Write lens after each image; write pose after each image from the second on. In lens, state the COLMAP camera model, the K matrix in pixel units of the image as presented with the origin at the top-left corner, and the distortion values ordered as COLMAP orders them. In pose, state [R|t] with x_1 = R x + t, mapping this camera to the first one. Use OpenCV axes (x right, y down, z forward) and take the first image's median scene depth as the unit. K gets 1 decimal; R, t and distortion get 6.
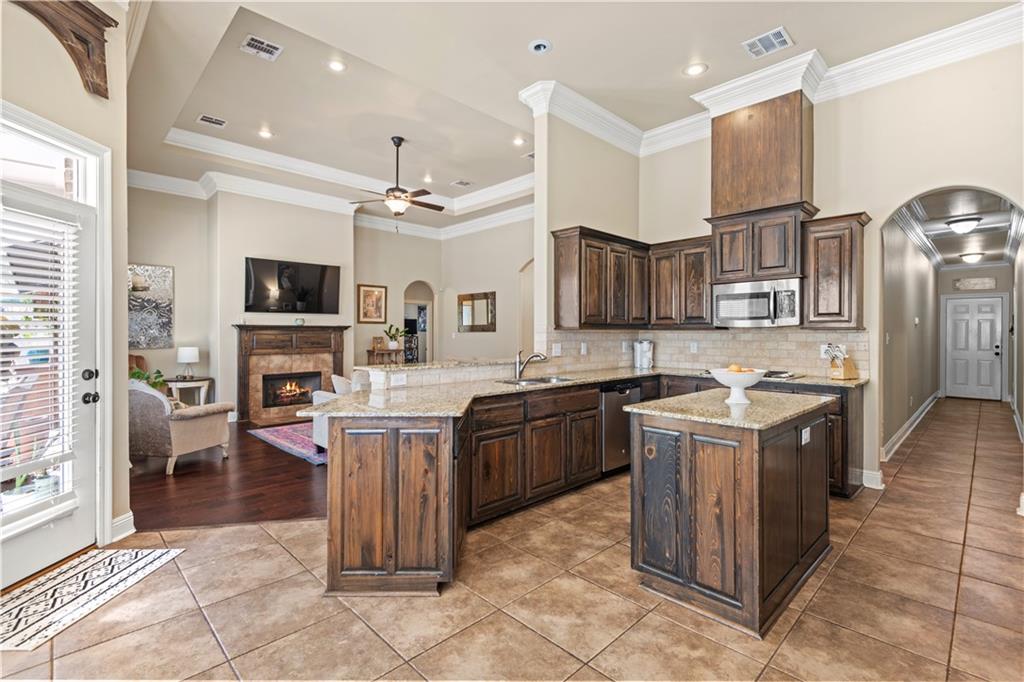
lens RADIAL K [[466.0, 0, 513.5], [0, 466.0, 336.1], [0, 0, 1]] dist [0.010675, -0.006993]
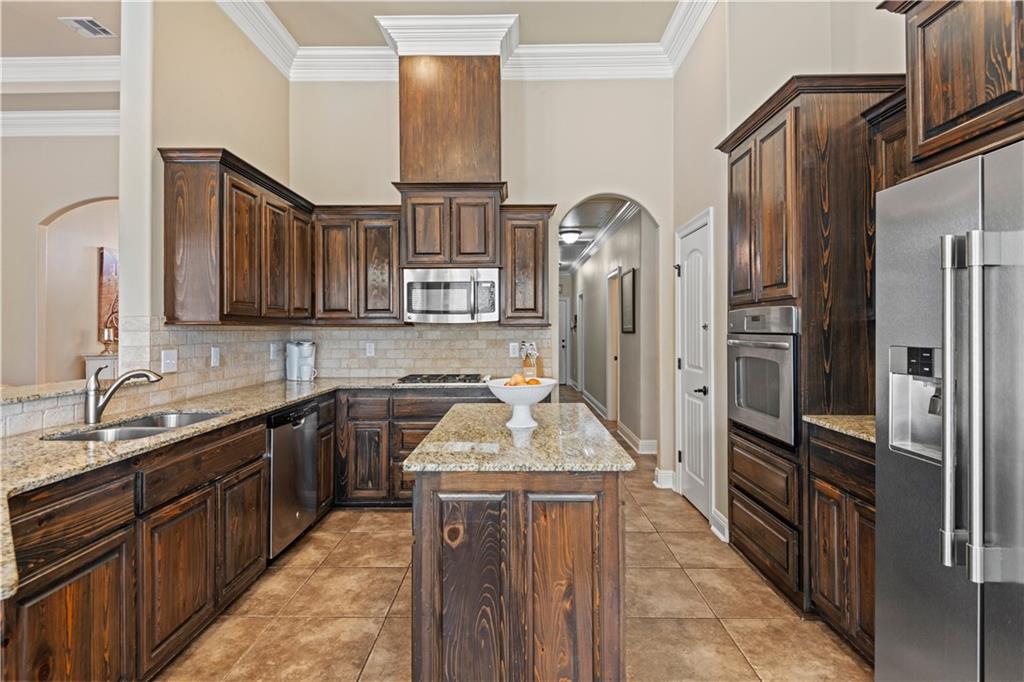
lens RADIAL K [[522.3, 0, 514.5], [0, 522.3, 326.1], [0, 0, 1]] dist [0.015972, -0.008898]
pose [[0.704874, 0.002980, 0.709326, -0.059485], [0.007258, 0.999909, -0.011413, -0.002391], [-0.709296, 0.013193, 0.704788, 0.242091]]
